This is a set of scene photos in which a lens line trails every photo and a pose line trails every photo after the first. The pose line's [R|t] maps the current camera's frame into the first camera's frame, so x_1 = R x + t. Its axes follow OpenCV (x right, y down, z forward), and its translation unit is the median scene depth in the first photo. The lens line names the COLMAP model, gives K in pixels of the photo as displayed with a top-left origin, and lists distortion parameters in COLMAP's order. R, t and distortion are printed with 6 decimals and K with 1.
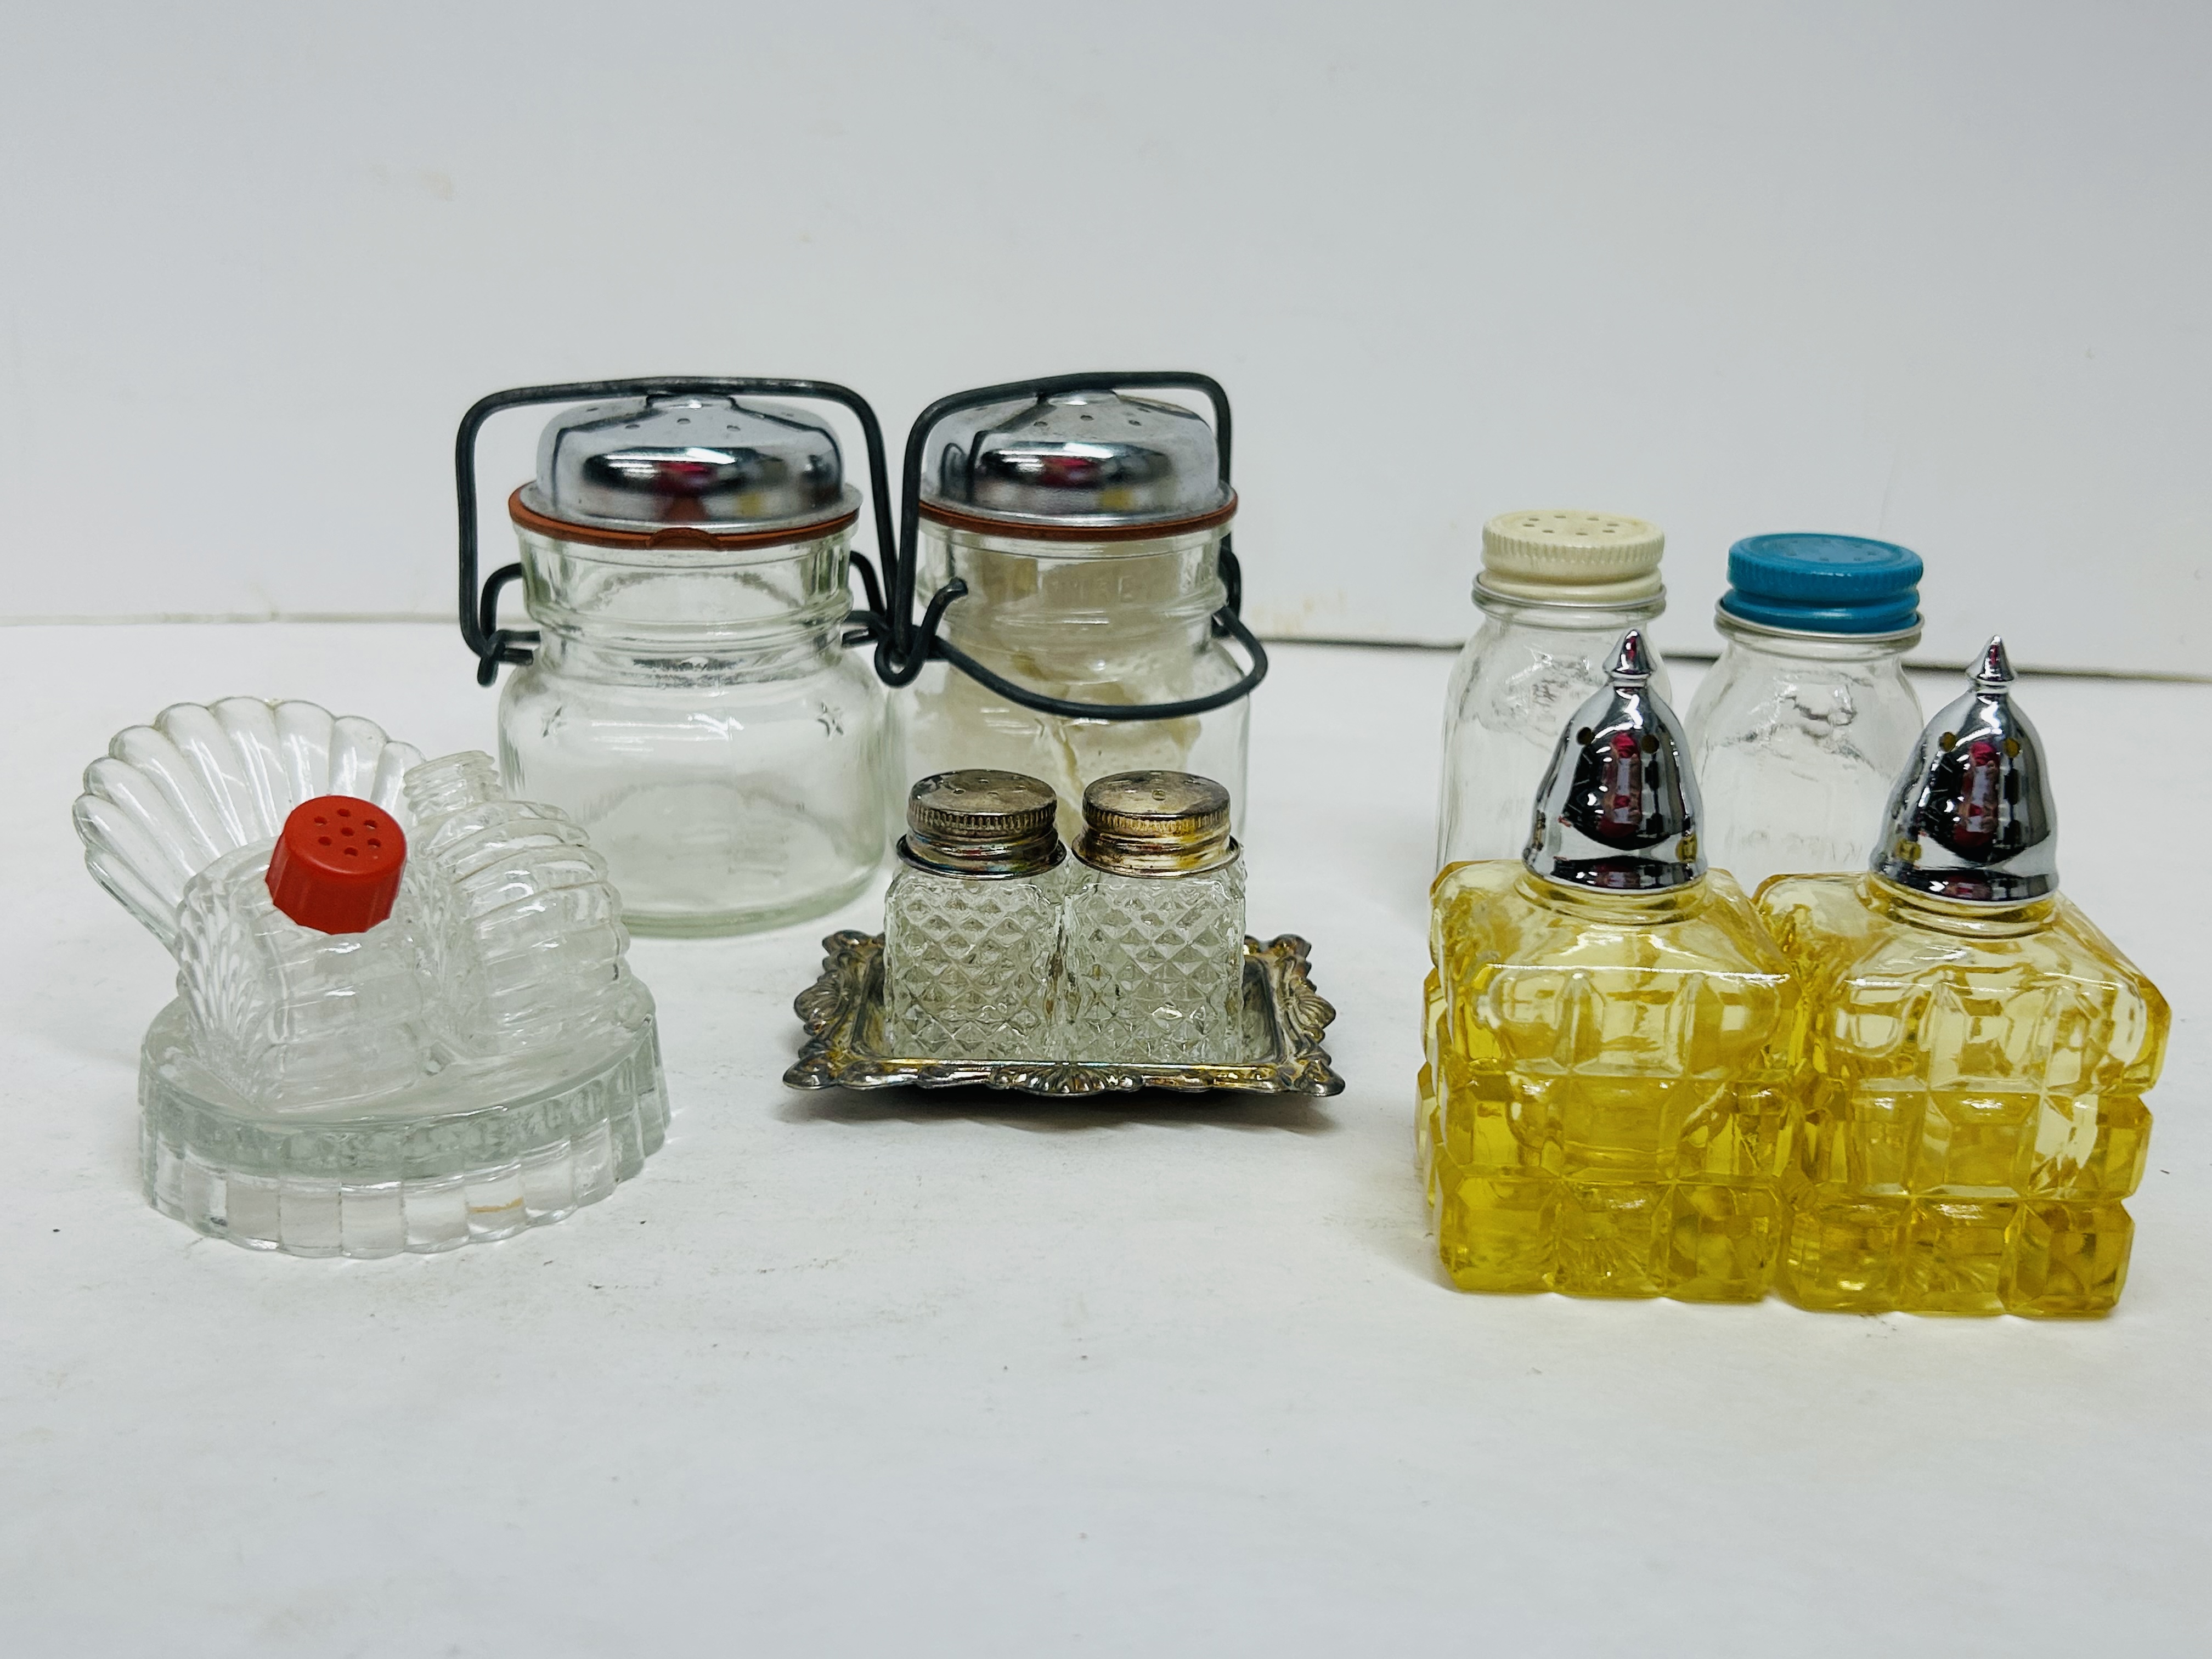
lens RADIAL K [[2376.2, 0, 1104.5], [0, 2376.2, 680.7], [0, 0, 1]] dist [-0.020063, 0.000534]
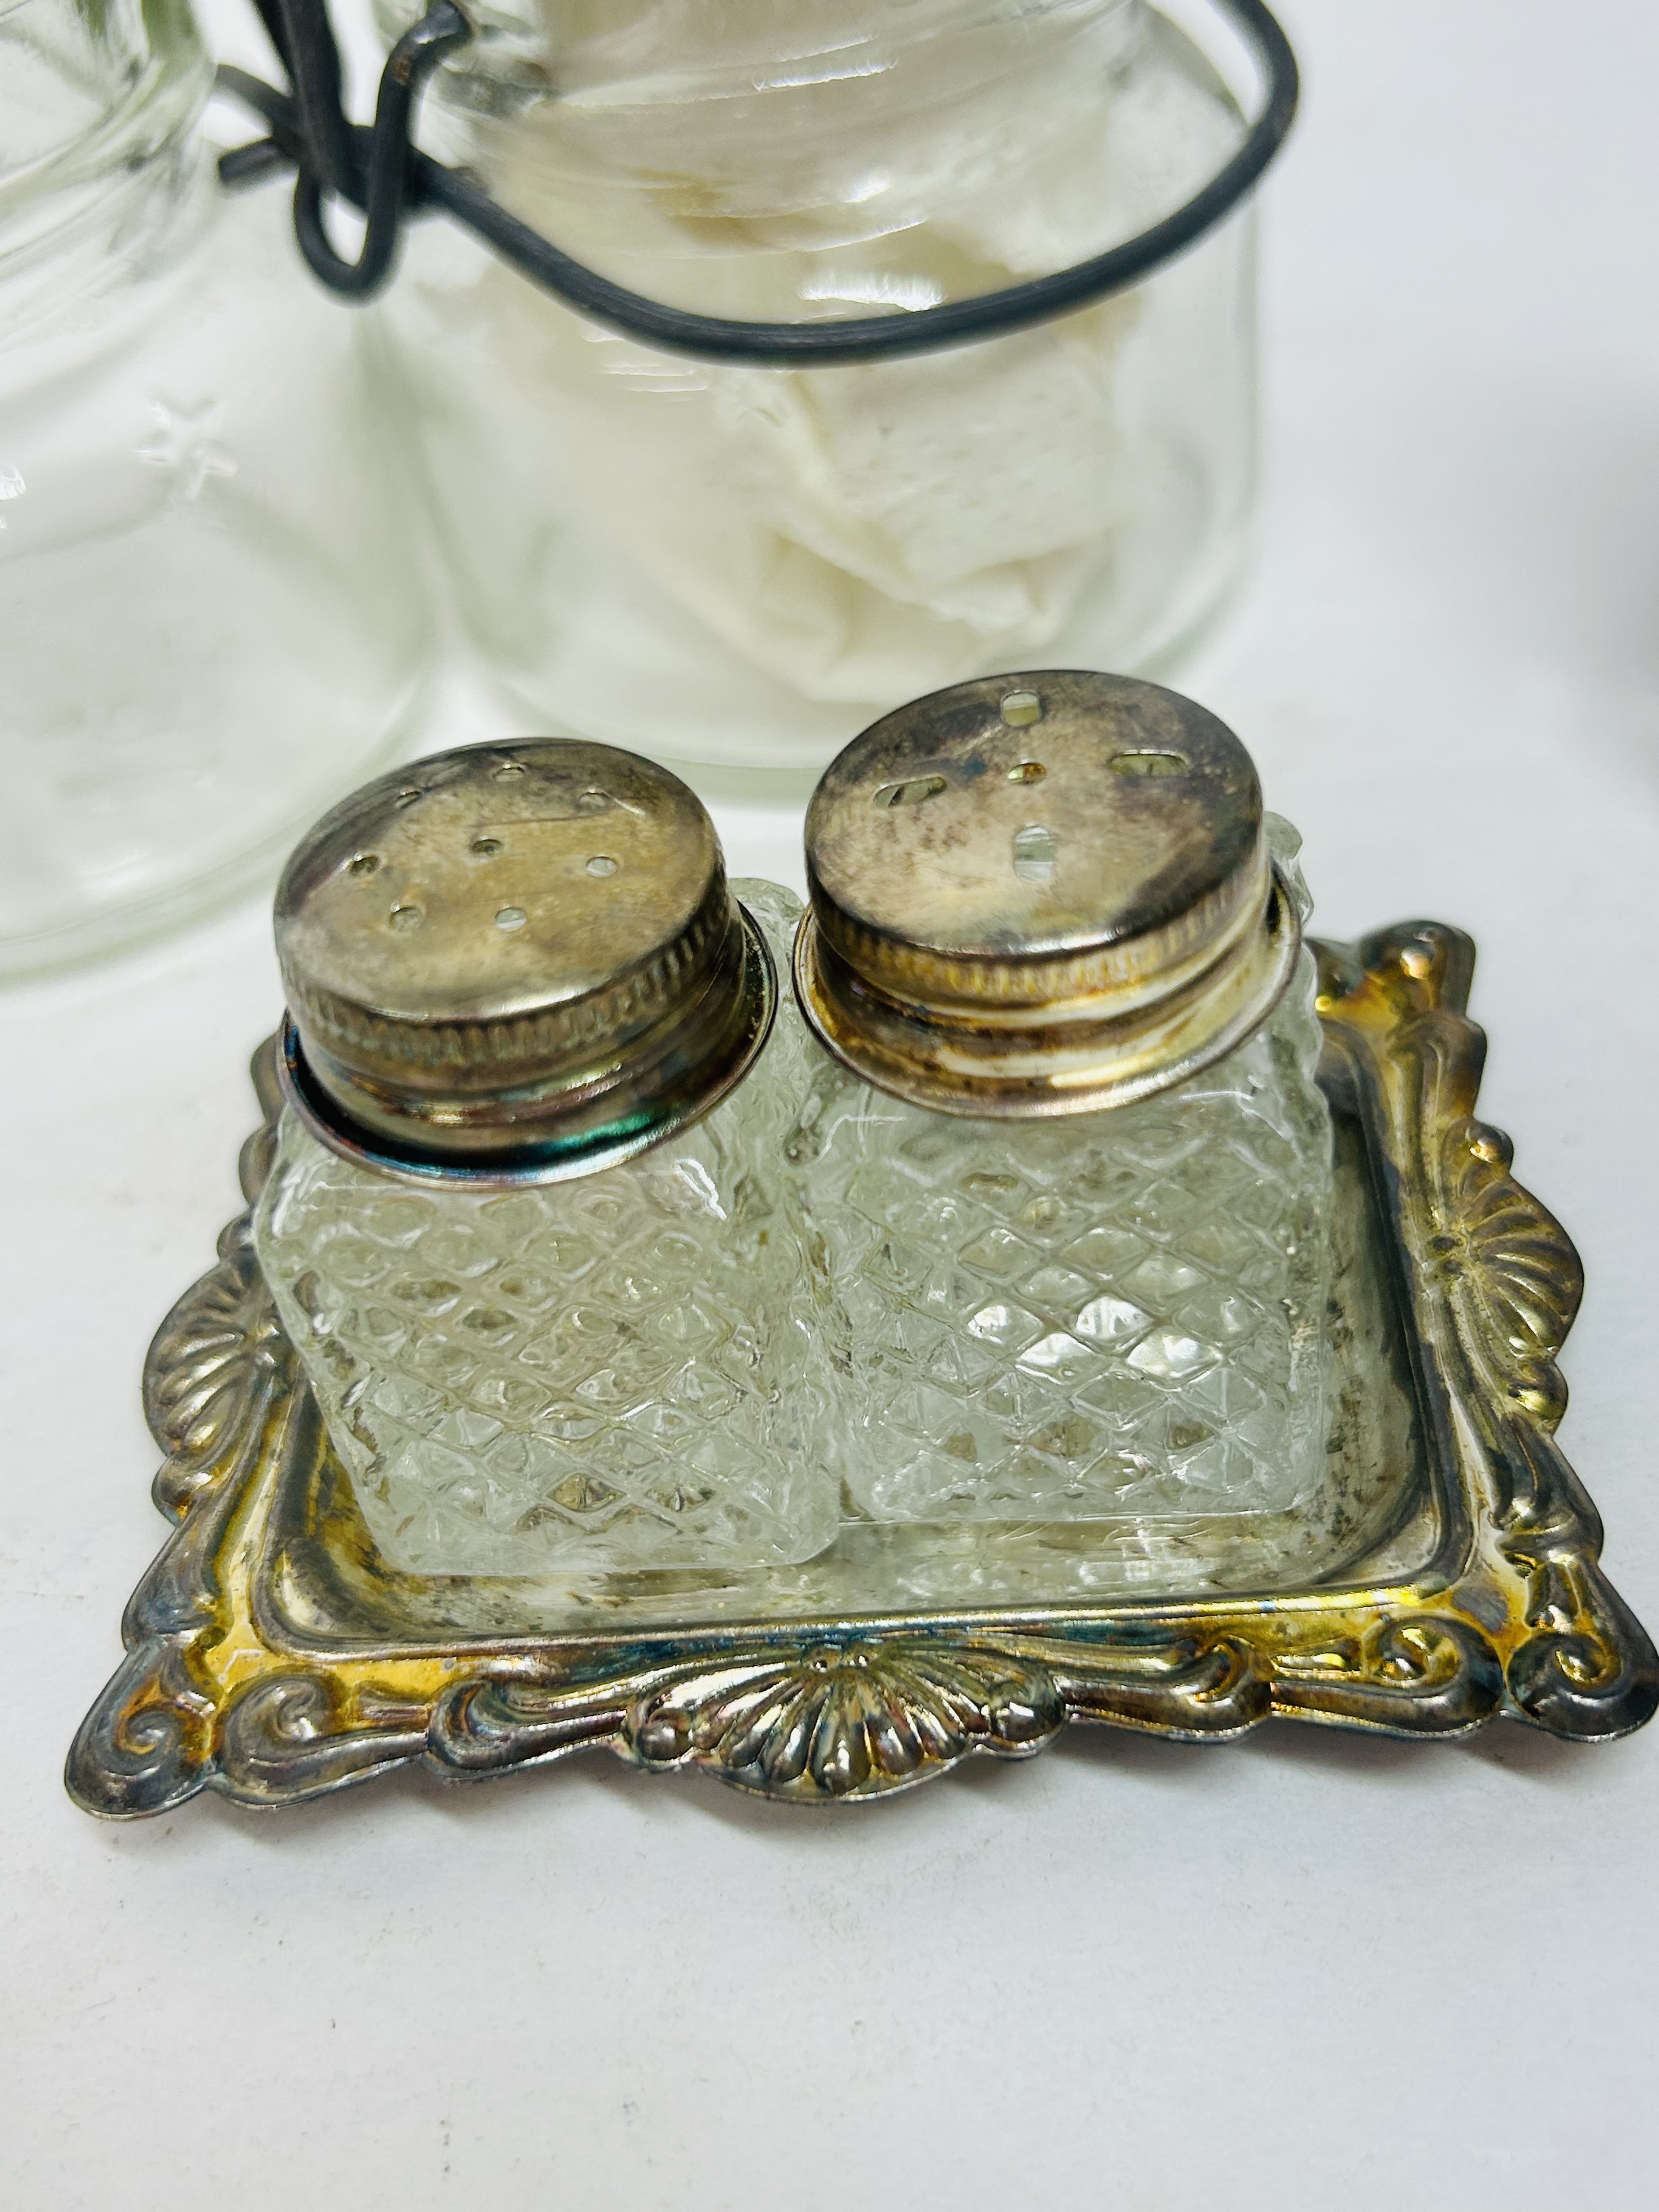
lens RADIAL K [[2376.2, 0, 829.5], [0, 2376.2, 1106.0], [0, 0, 1]] dist [-0.020063, 0.000534]
pose [[0.989941, -0.083685, -0.114073, 0.025826], [0.129799, 0.858002, 0.496976, -0.074237], [0.056285, -0.506783, 0.860234, 0.668279]]
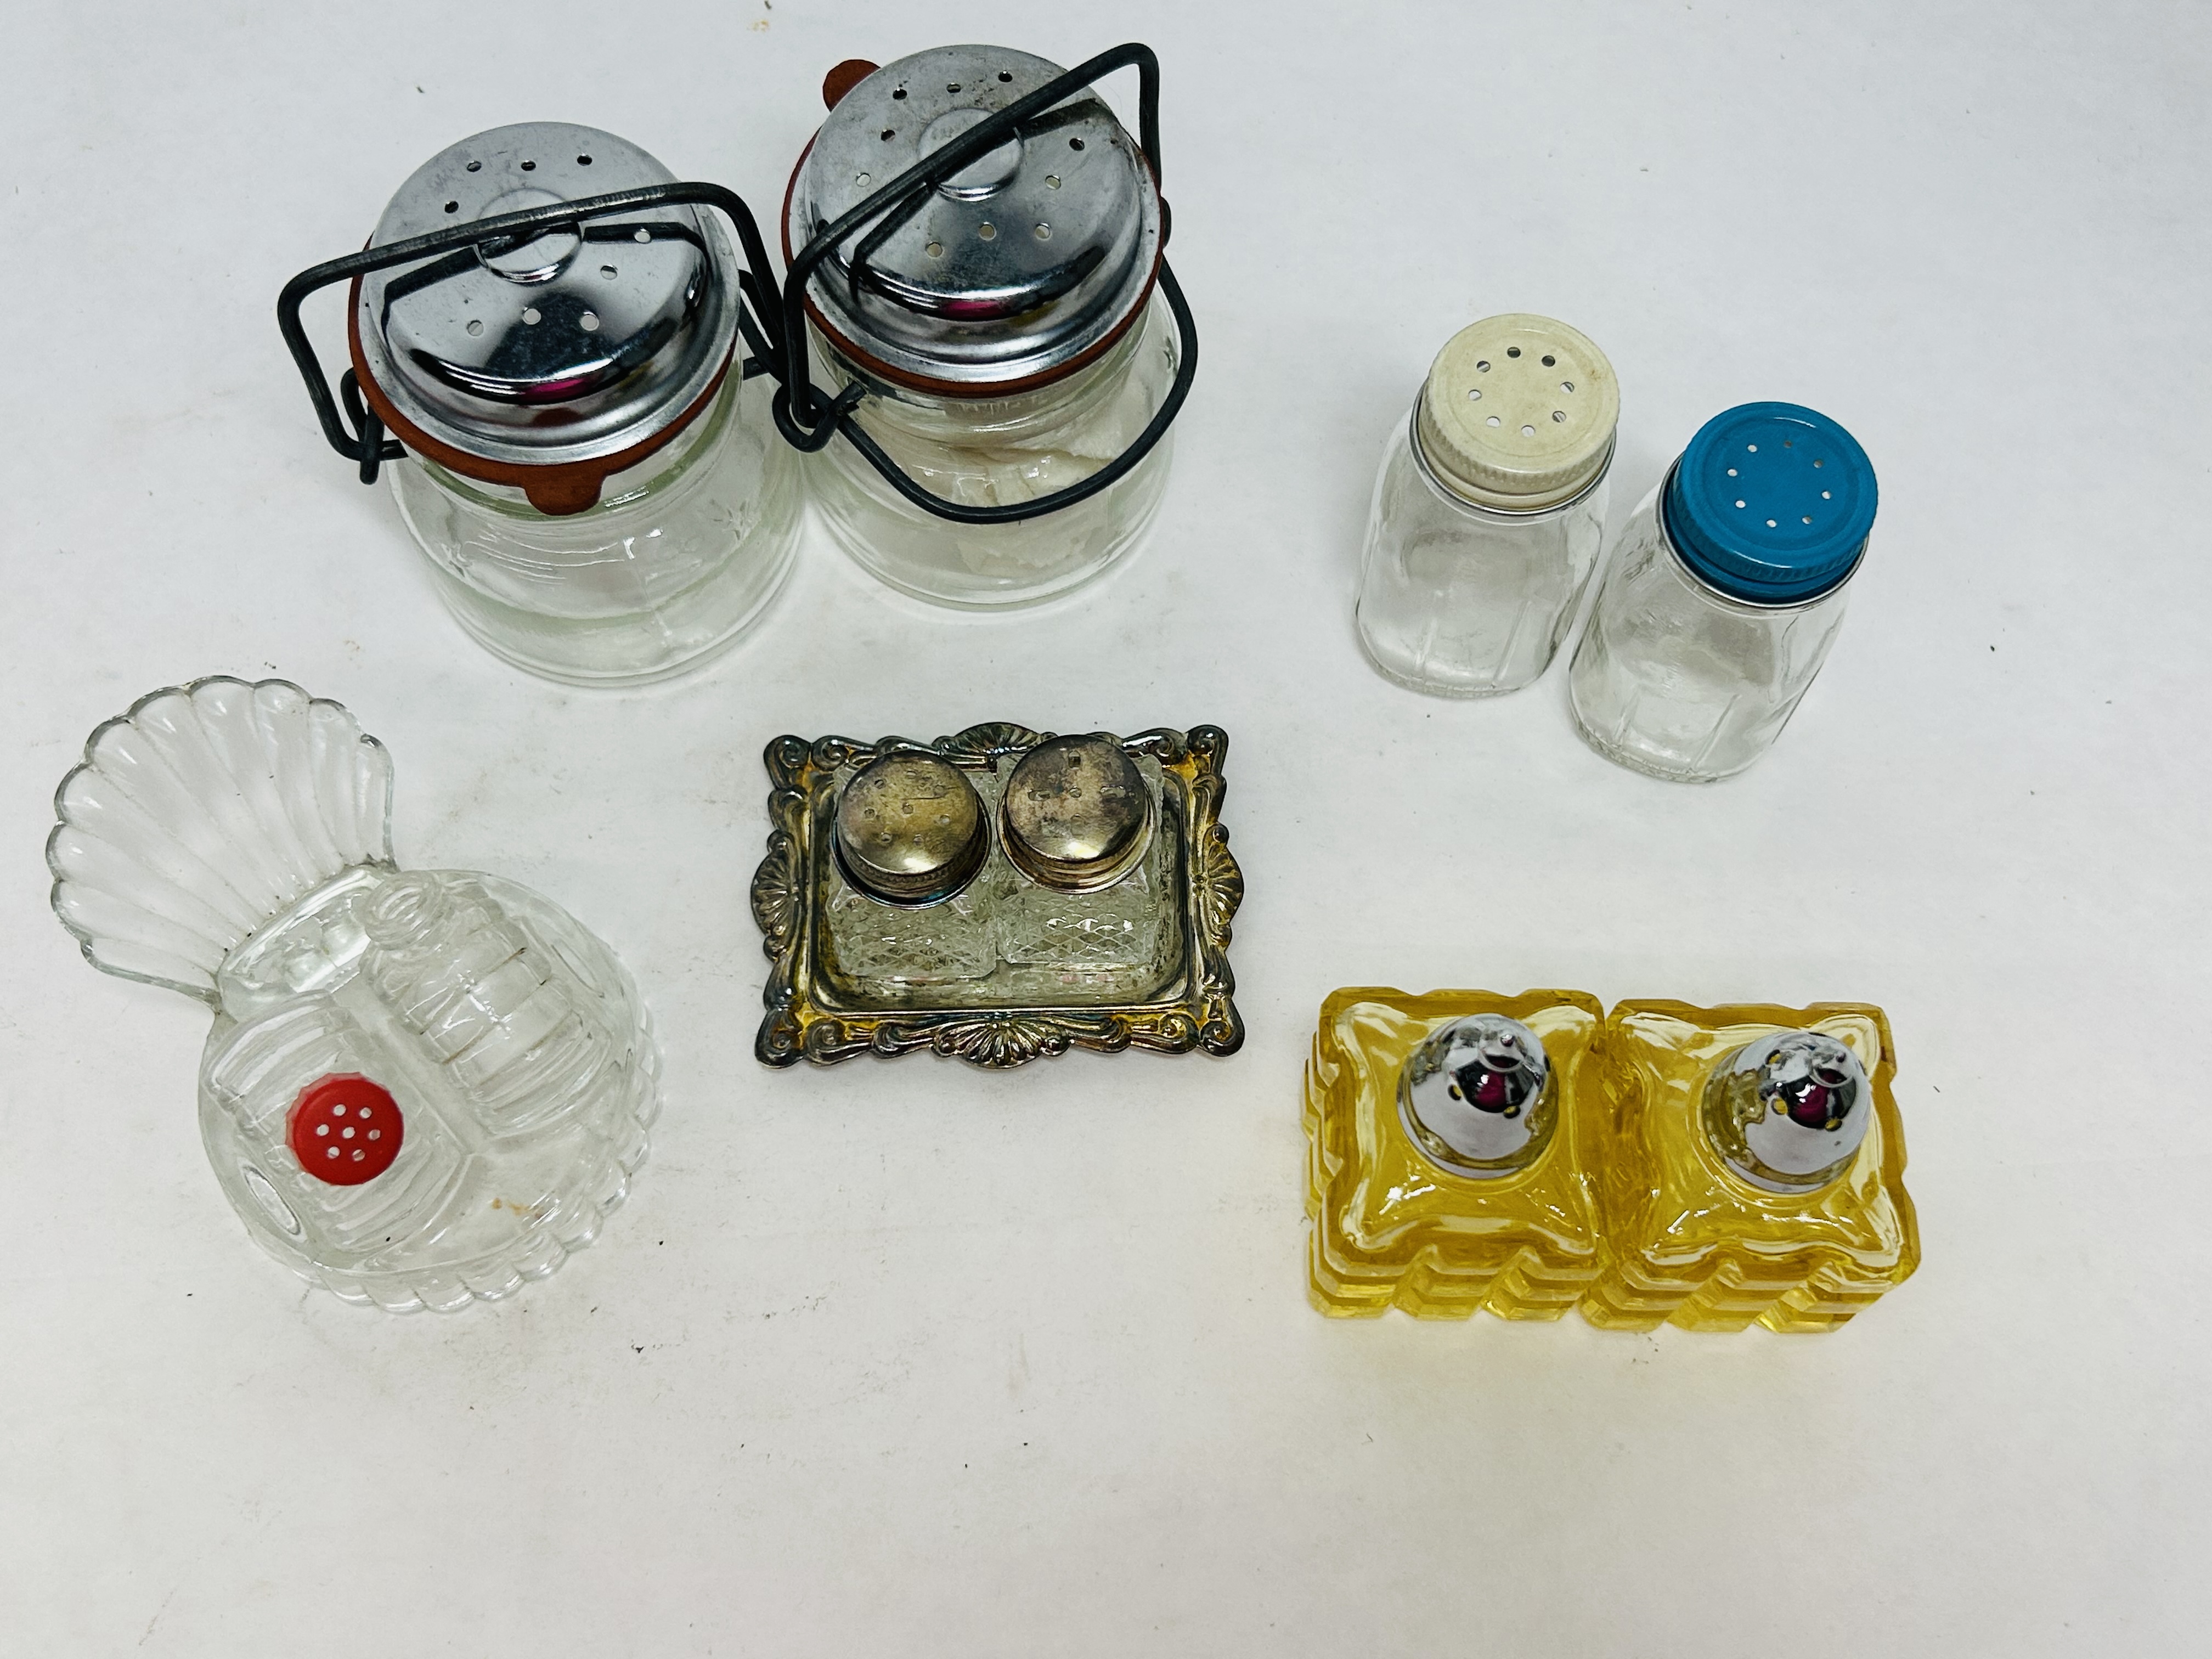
lens RADIAL K [[2376.2, 0, 1104.5], [0, 2376.2, 680.7], [0, 0, 1]] dist [-0.020063, 0.000534]
pose [[0.999723, -0.022122, 0.008034, 0.024951], [0.008018, 0.641073, 0.767438, -0.737822], [-0.022128, -0.767161, 0.641073, 0.355426]]
